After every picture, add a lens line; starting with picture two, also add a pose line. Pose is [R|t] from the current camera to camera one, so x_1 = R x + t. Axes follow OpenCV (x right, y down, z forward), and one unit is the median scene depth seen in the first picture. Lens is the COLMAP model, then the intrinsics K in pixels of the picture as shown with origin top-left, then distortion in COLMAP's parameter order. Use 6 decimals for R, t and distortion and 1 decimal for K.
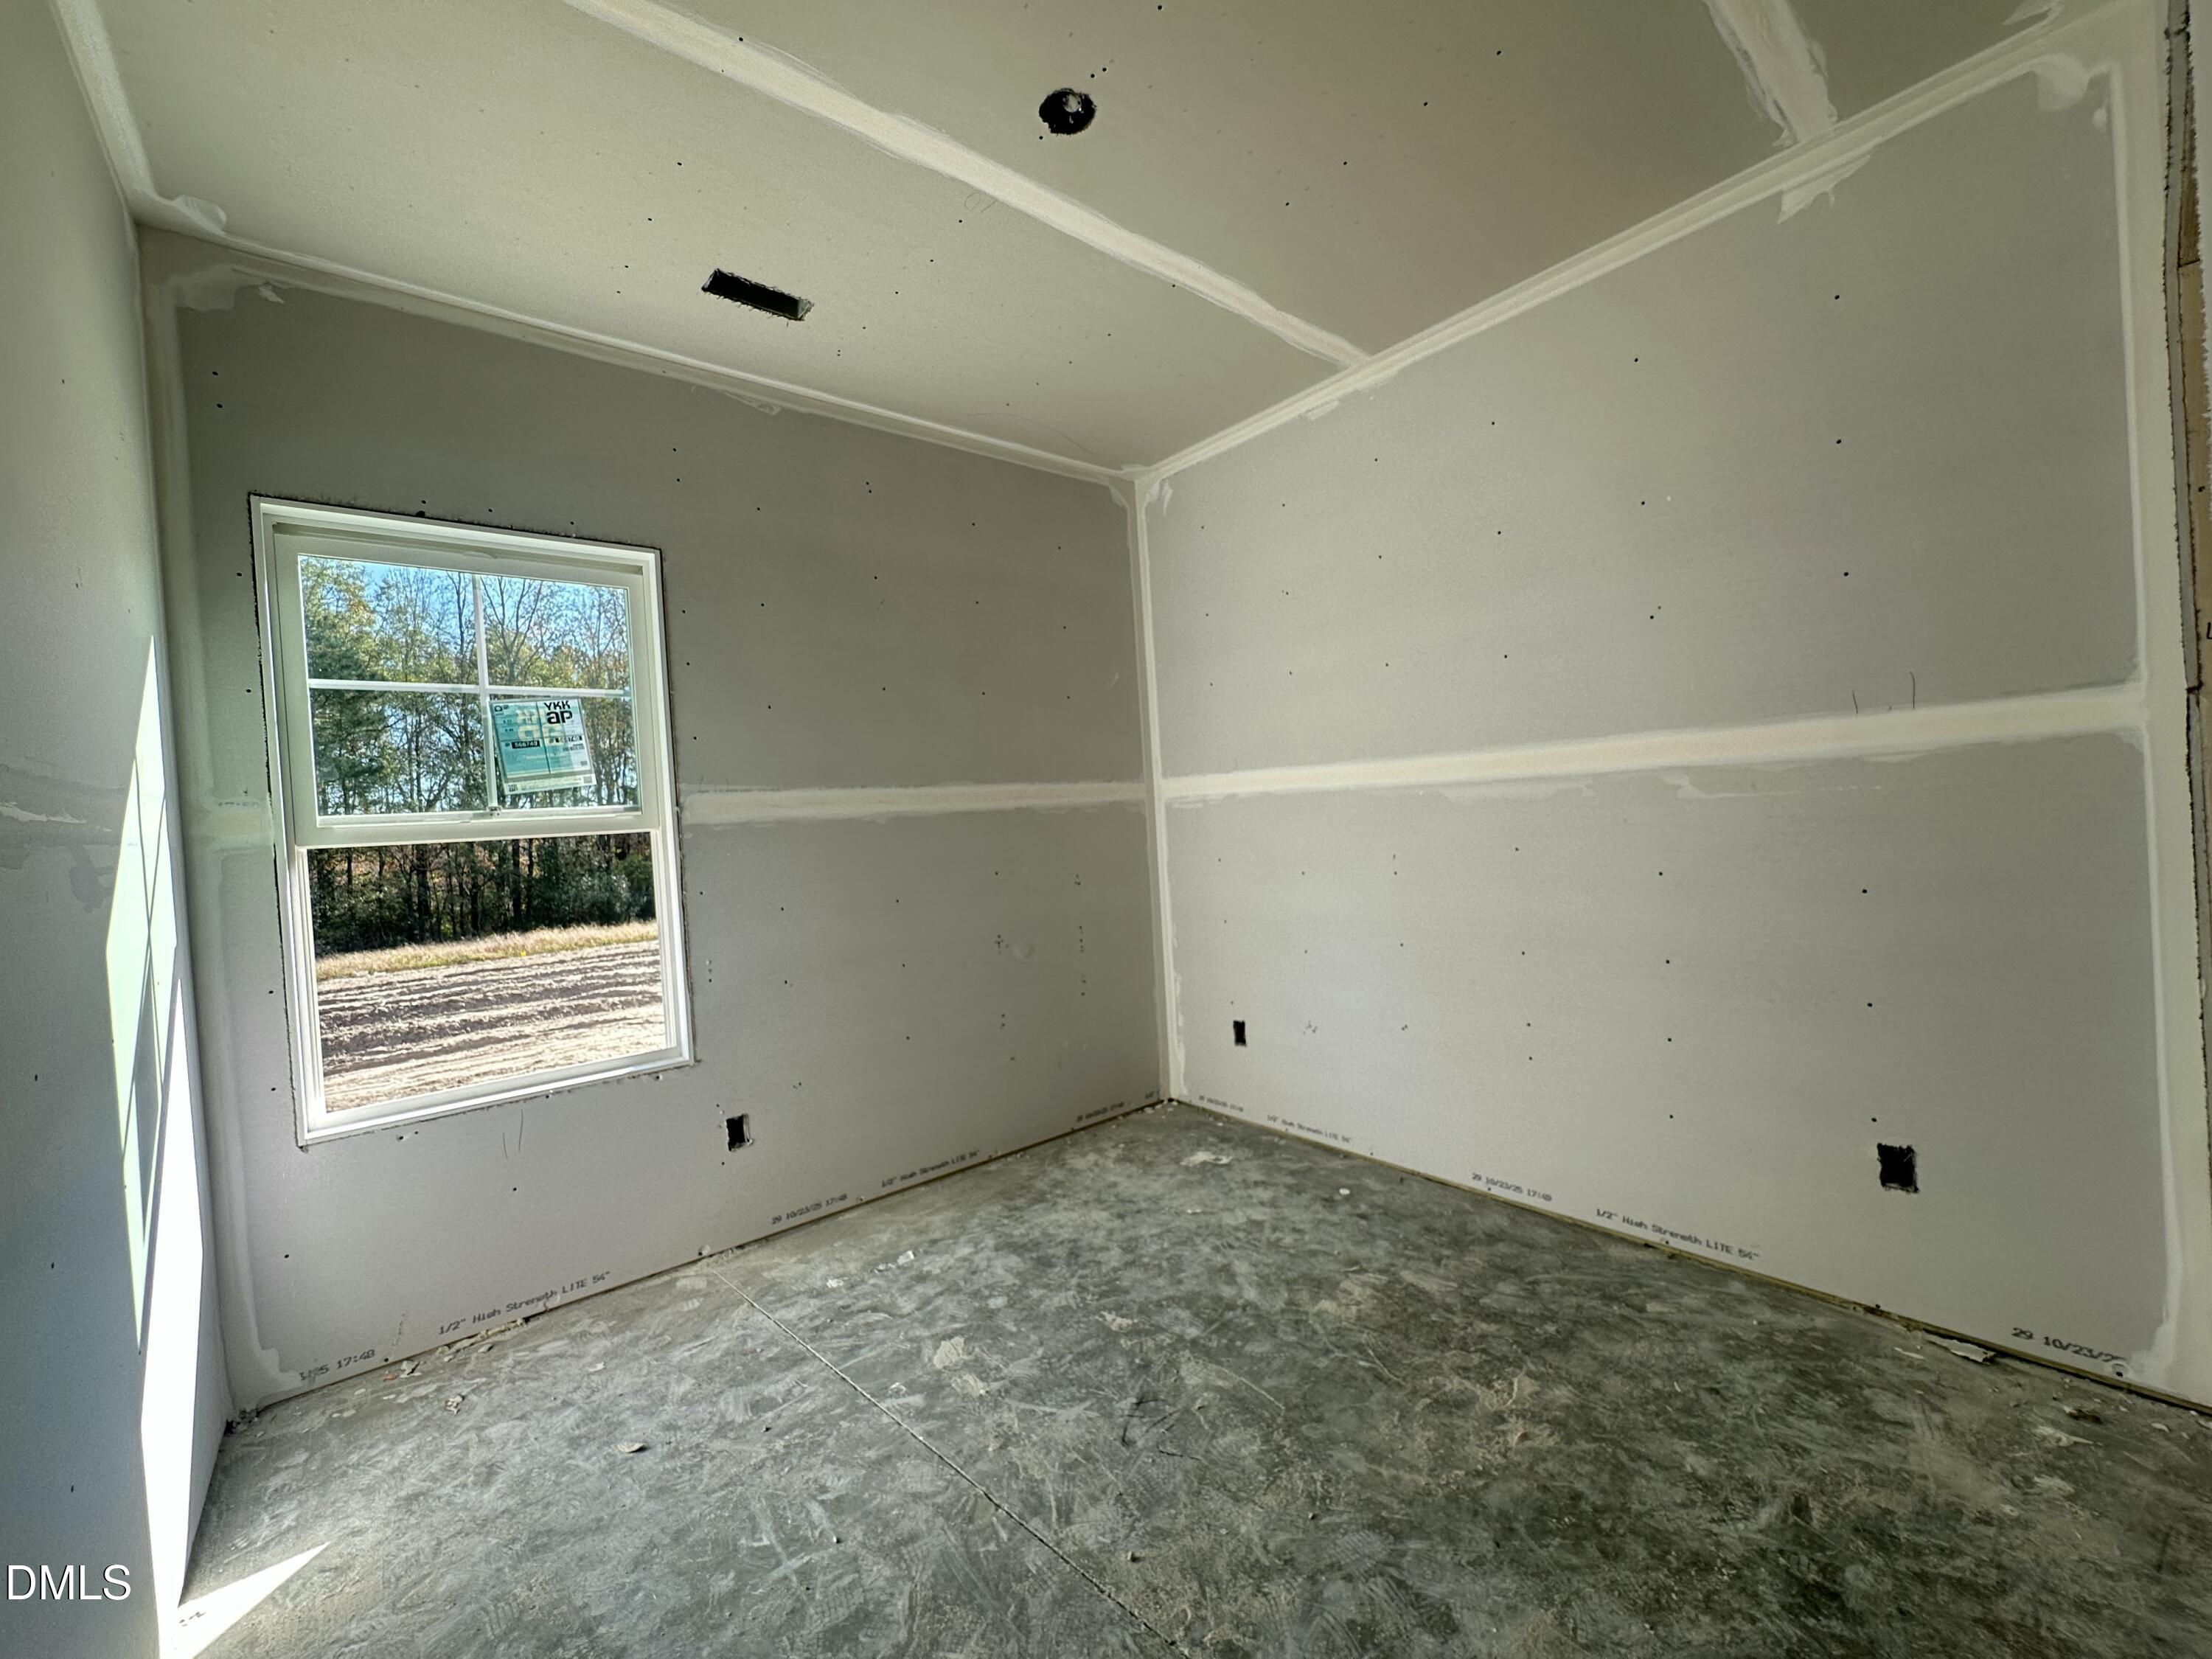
lens RADIAL K [[893.8, 0, 1107.3], [0, 893.8, 823.4], [0, 0, 1]] dist [0.003589, 0.001598]
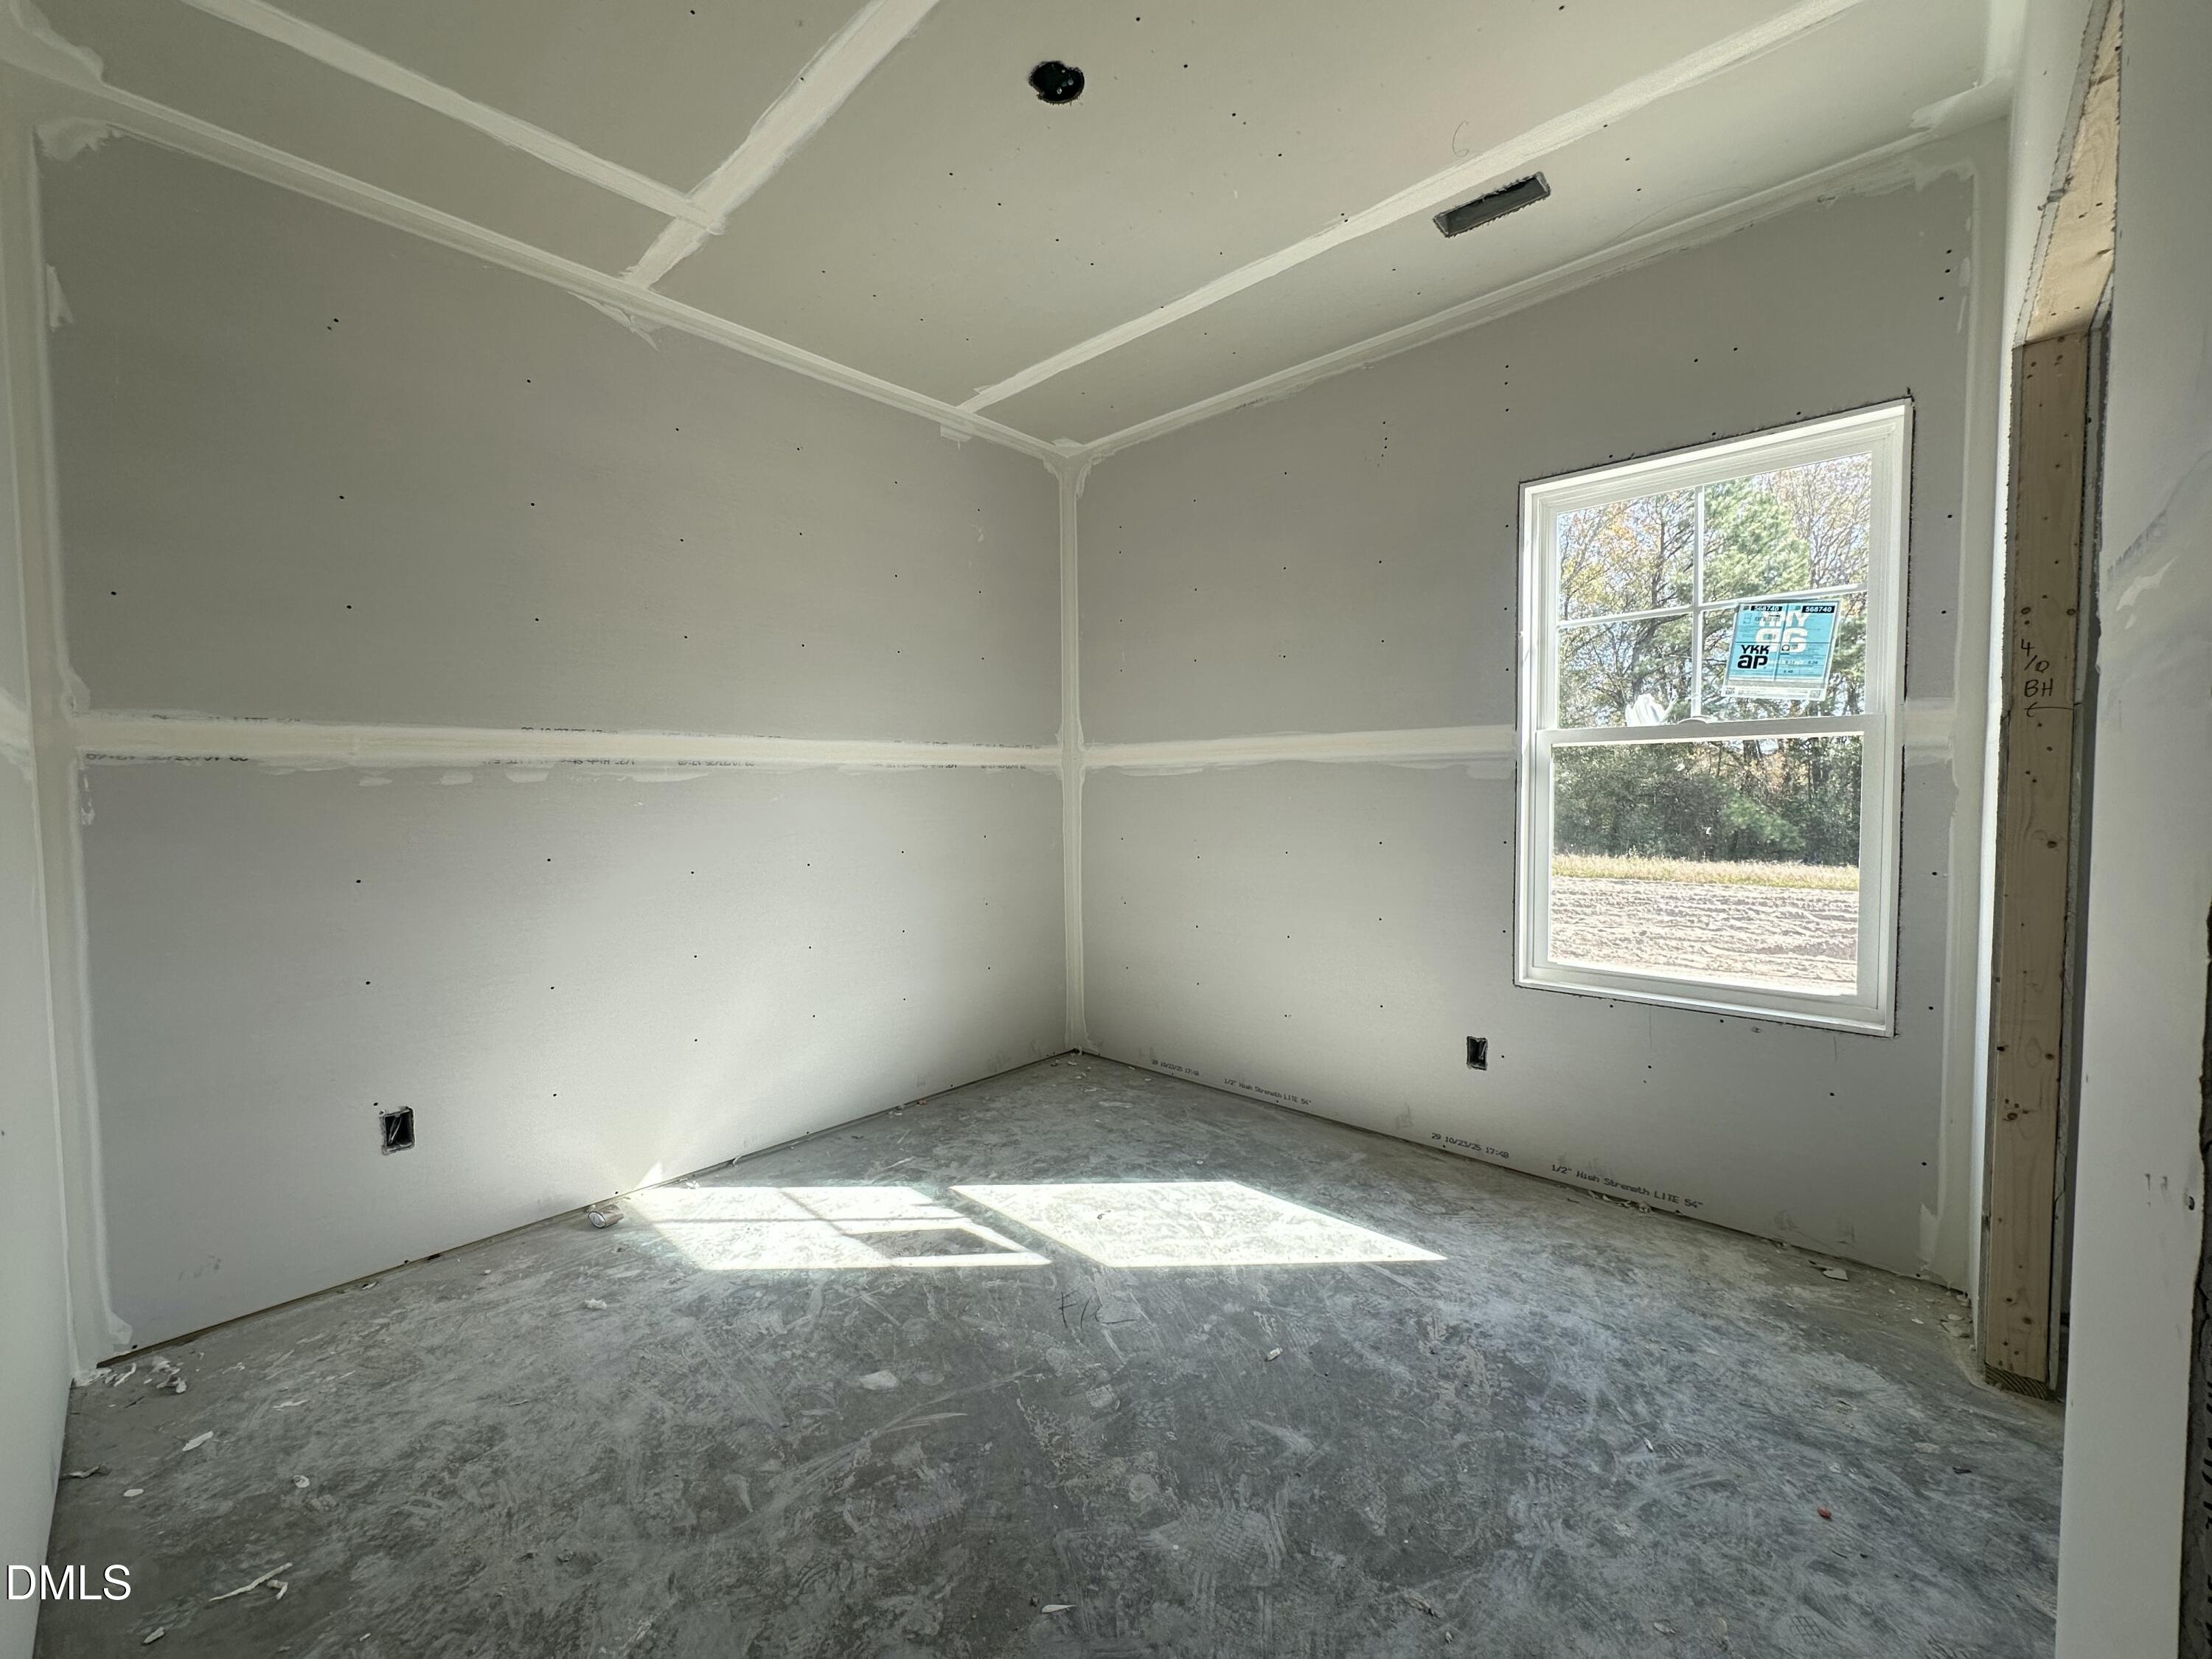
lens RADIAL K [[893.8, 0, 1108.5], [0, 893.8, 826.7], [0, 0, 1]] dist [0.003589, 0.001598]
pose [[0.136499, 0.117596, -0.983636, 0.531574], [-0.010730, 0.993047, 0.117233, -0.037567], [0.990582, -0.005448, 0.136811, 0.433292]]
